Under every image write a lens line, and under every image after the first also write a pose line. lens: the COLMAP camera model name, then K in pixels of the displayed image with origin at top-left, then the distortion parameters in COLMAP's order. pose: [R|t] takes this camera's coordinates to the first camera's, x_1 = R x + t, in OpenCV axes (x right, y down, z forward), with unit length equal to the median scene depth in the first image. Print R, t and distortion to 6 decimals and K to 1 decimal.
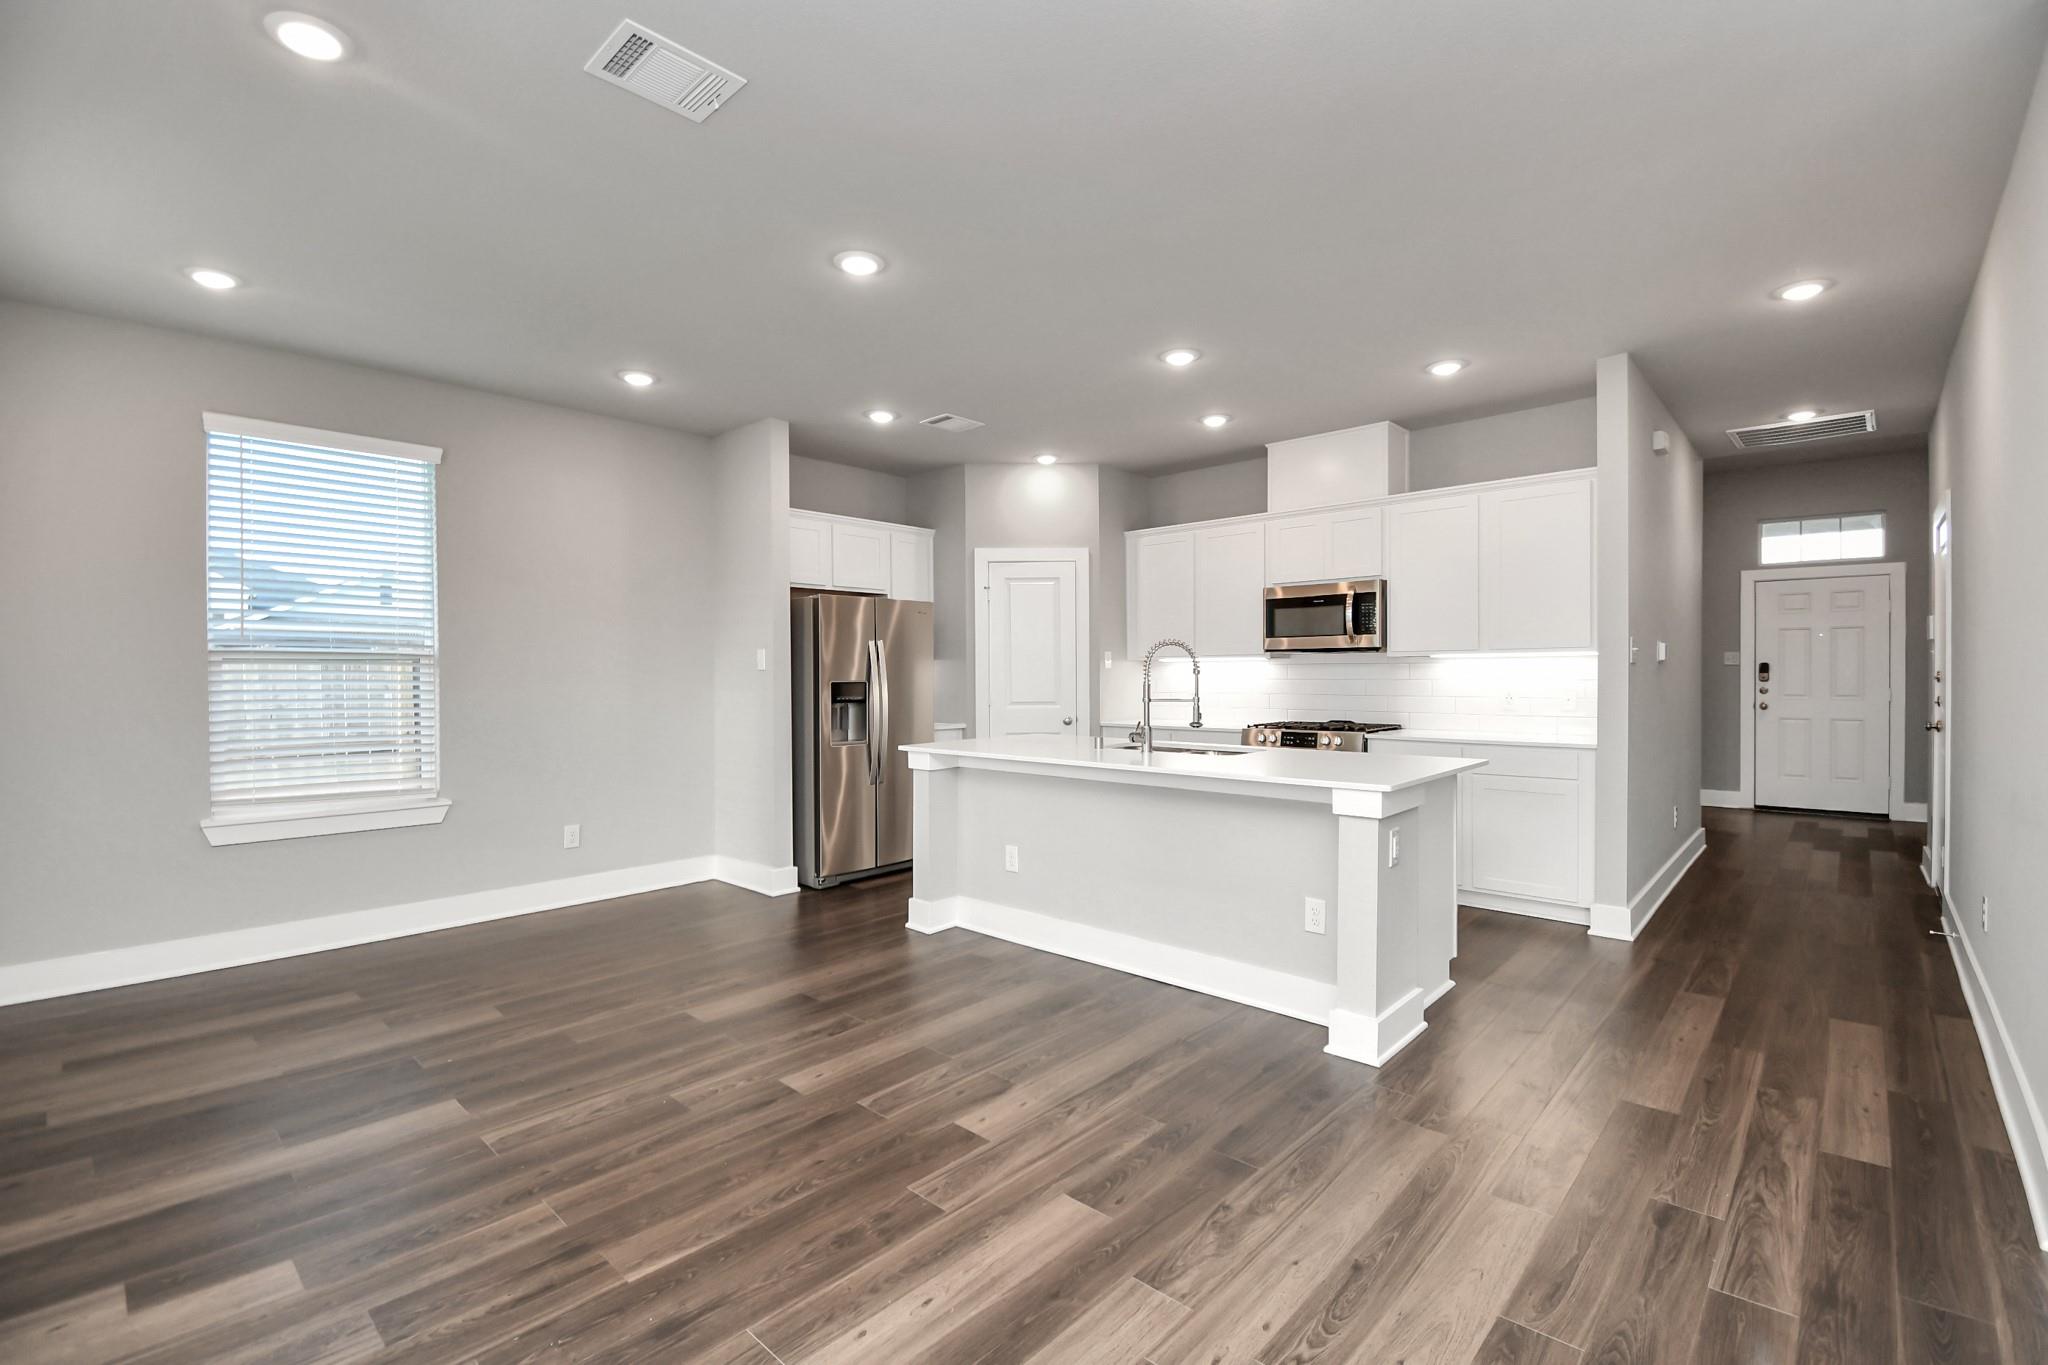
lens RADIAL K [[911.8, 0, 1014.9], [0, 911.8, 677.9], [0, 0, 1]] dist [0.018933, -0.026839]
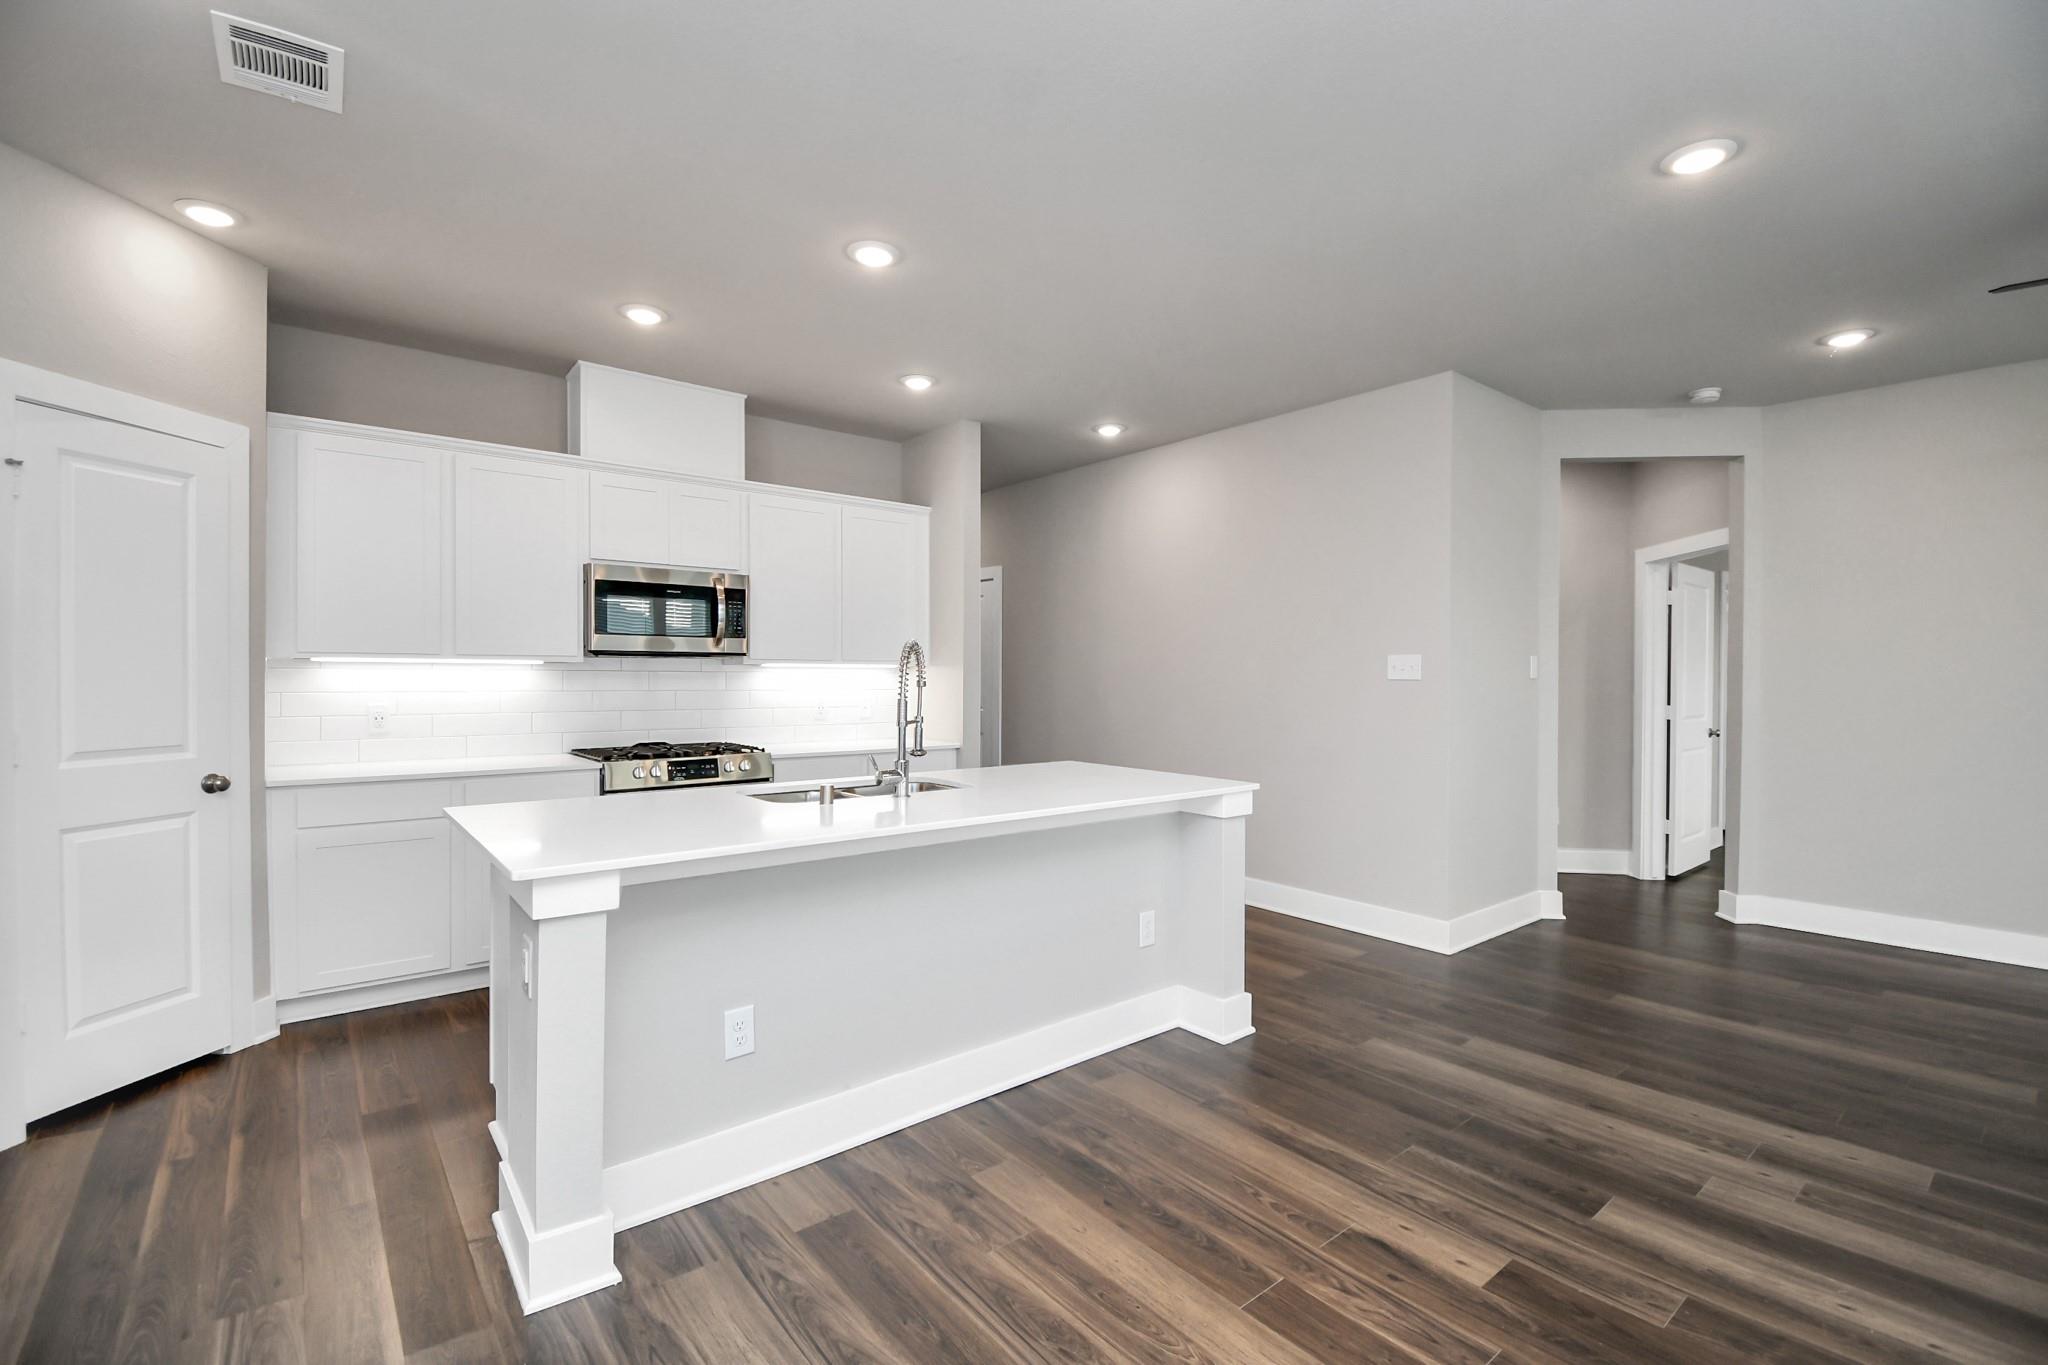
lens RADIAL K [[911.8, 0, 1014.9], [0, 911.8, 677.9], [0, 0, 1]] dist [0.018933, -0.026839]
pose [[0.123683, 0.004636, 0.992311, -0.683340], [-0.000837, 0.999989, -0.004568, -0.010526], [-0.992321, -0.000265, 0.123685, 1.019638]]
